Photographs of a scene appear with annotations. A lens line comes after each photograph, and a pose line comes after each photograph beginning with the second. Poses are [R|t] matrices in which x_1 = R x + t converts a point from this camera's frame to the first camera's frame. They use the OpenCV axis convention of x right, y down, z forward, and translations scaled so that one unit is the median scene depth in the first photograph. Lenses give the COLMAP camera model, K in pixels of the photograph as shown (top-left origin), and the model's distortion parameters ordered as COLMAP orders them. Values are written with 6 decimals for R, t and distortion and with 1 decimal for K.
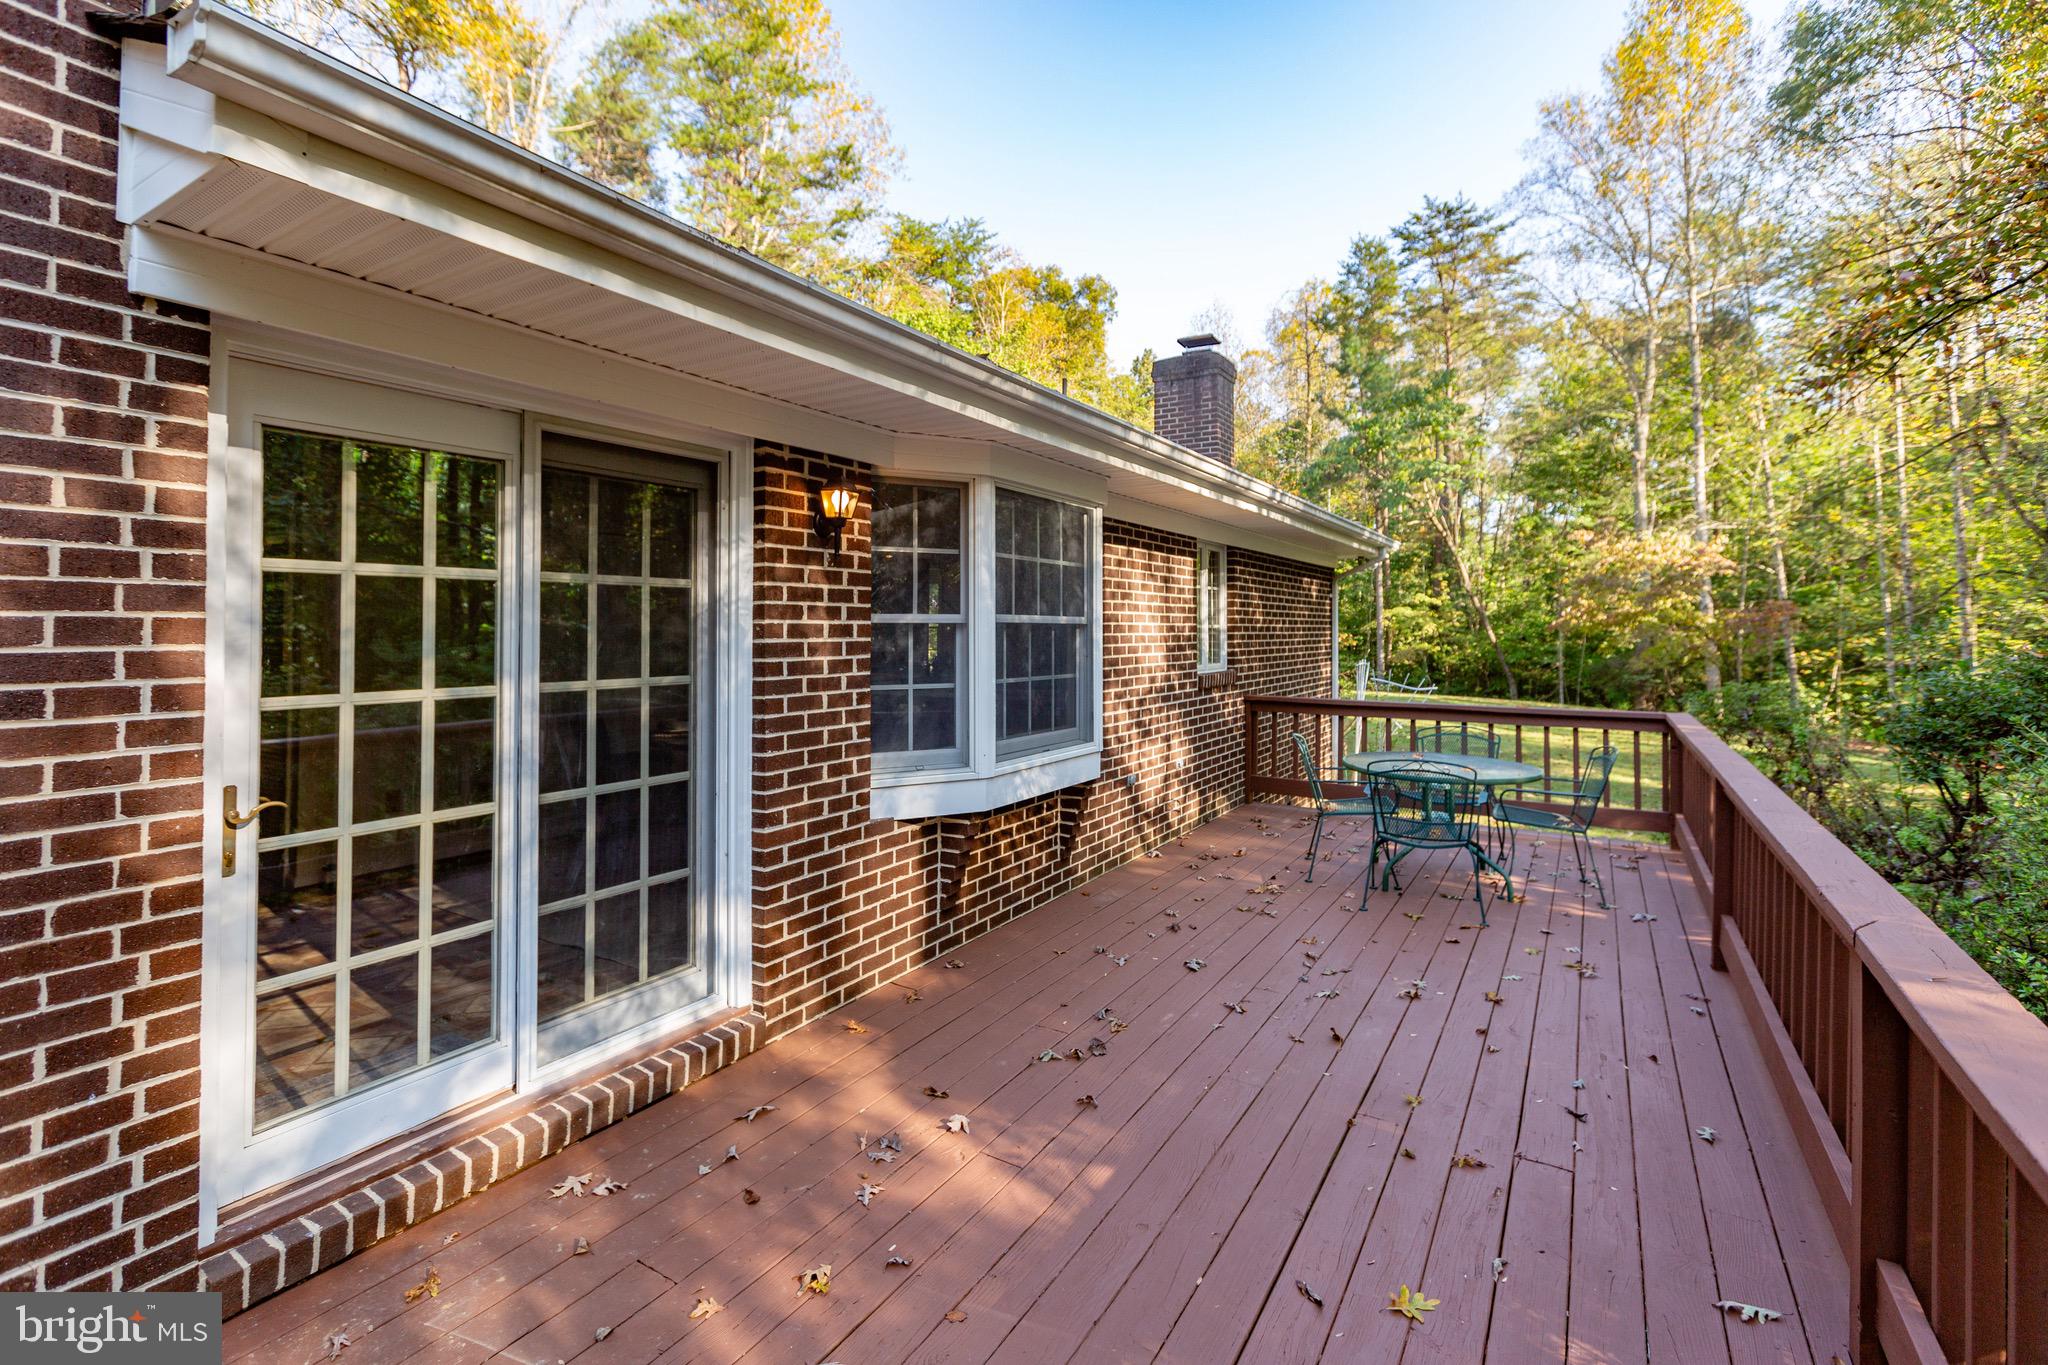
lens RADIAL K [[945.5, 0, 1021.7], [0, 945.5, 619.8], [0, 0, 1]] dist [0.001286, 0.000180]
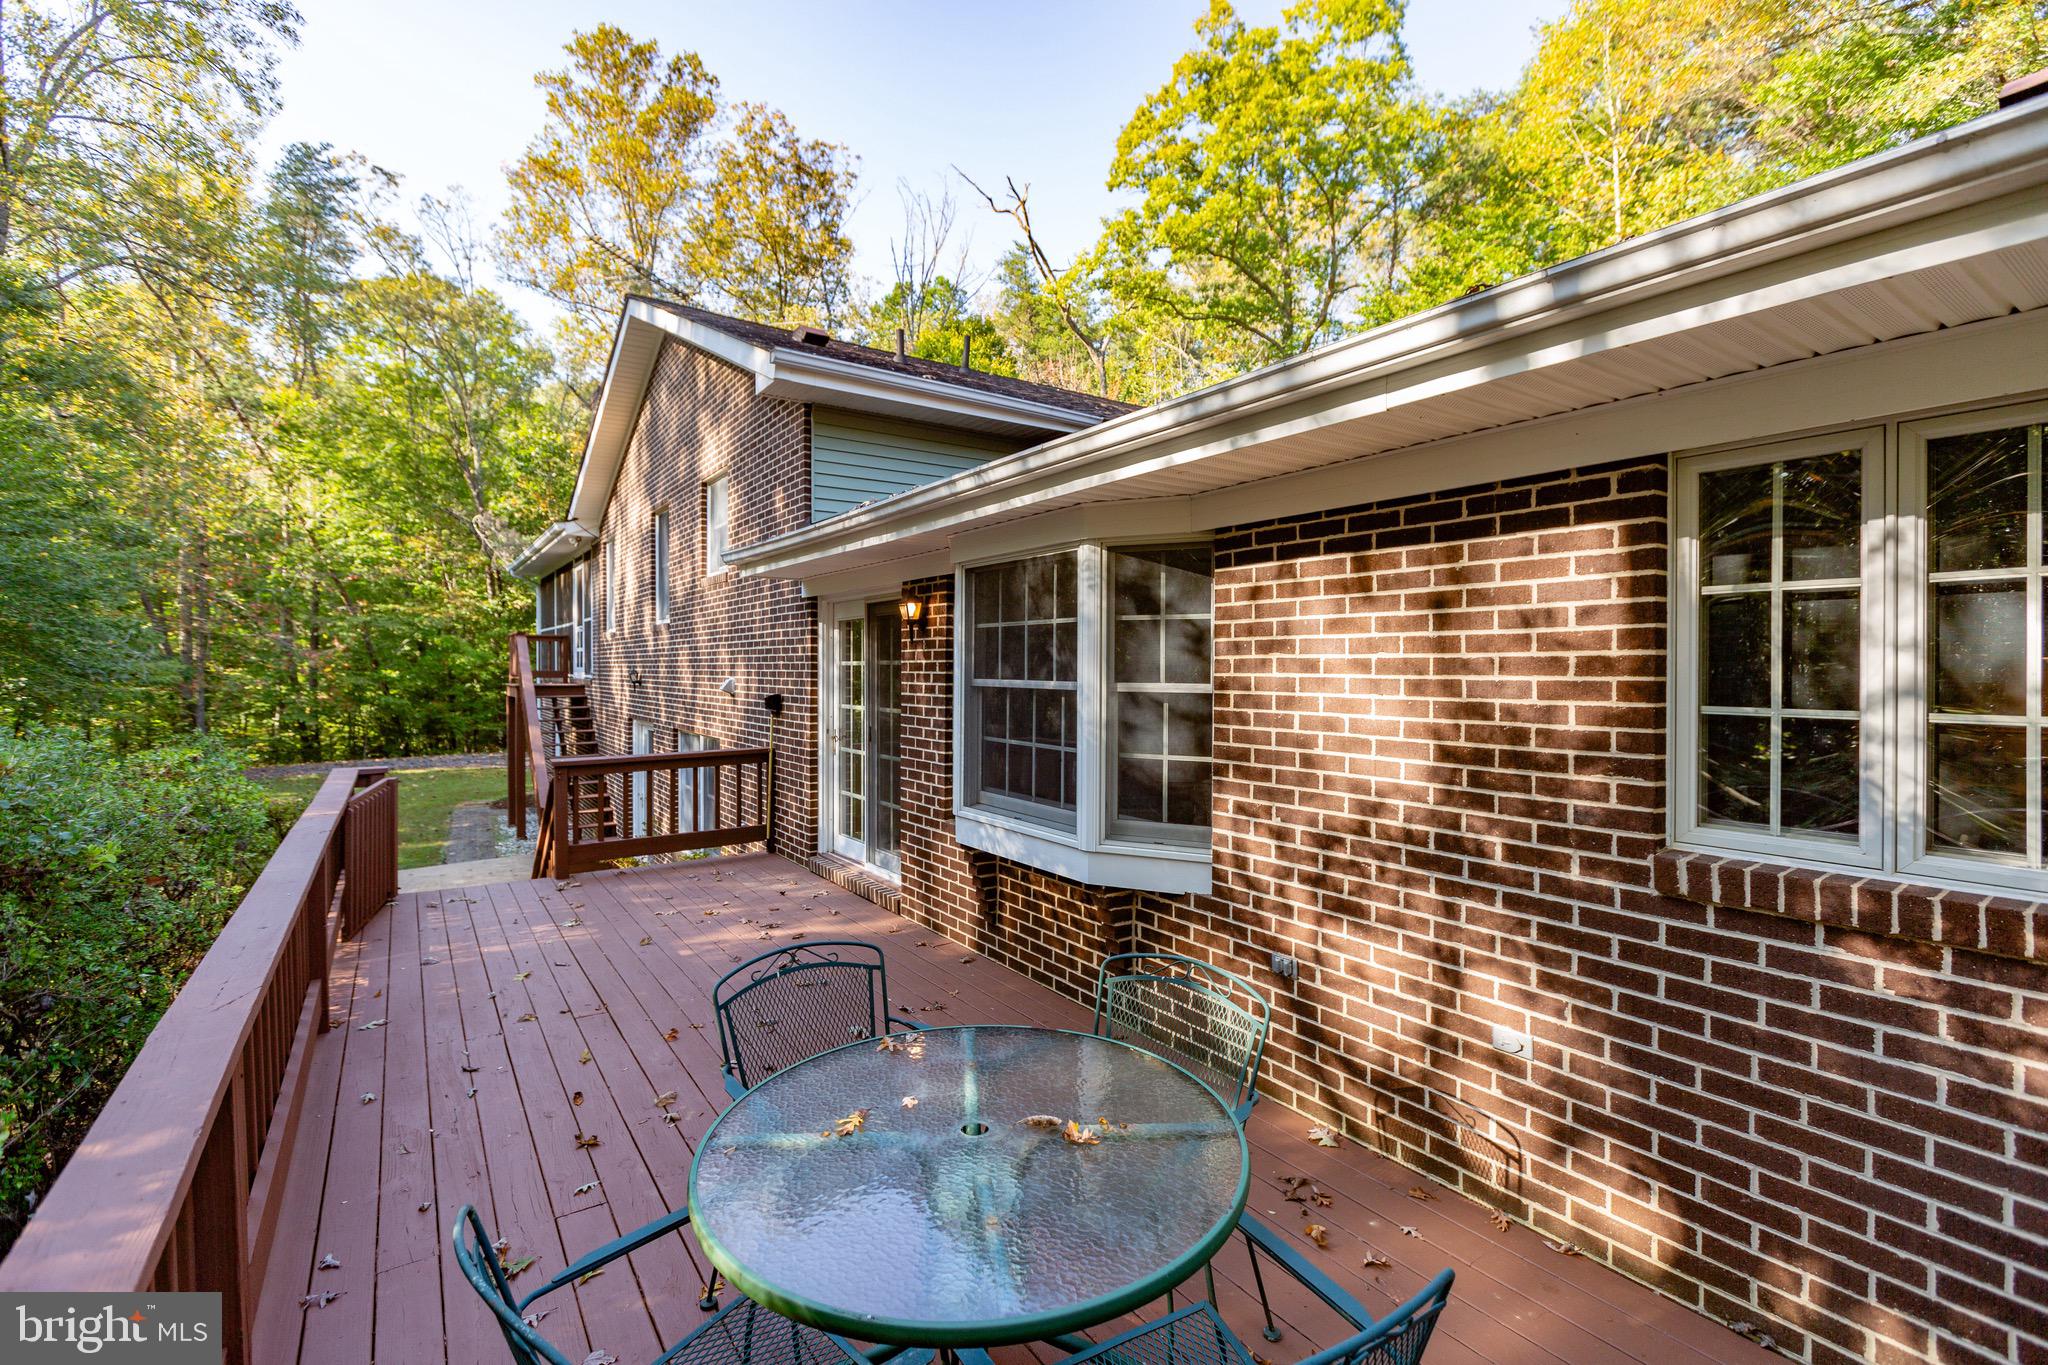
lens RADIAL K [[947.2, 0, 1024.0], [0, 947.2, 682.5], [0, 0, 1]] dist [-0.001267, 0.000598]
pose [[-0.431924, 0.013684, -0.901806, 0.907428], [0.006232, 0.999906, 0.012188, -0.014154], [0.901888, -0.000356, -0.431969, 1.433148]]
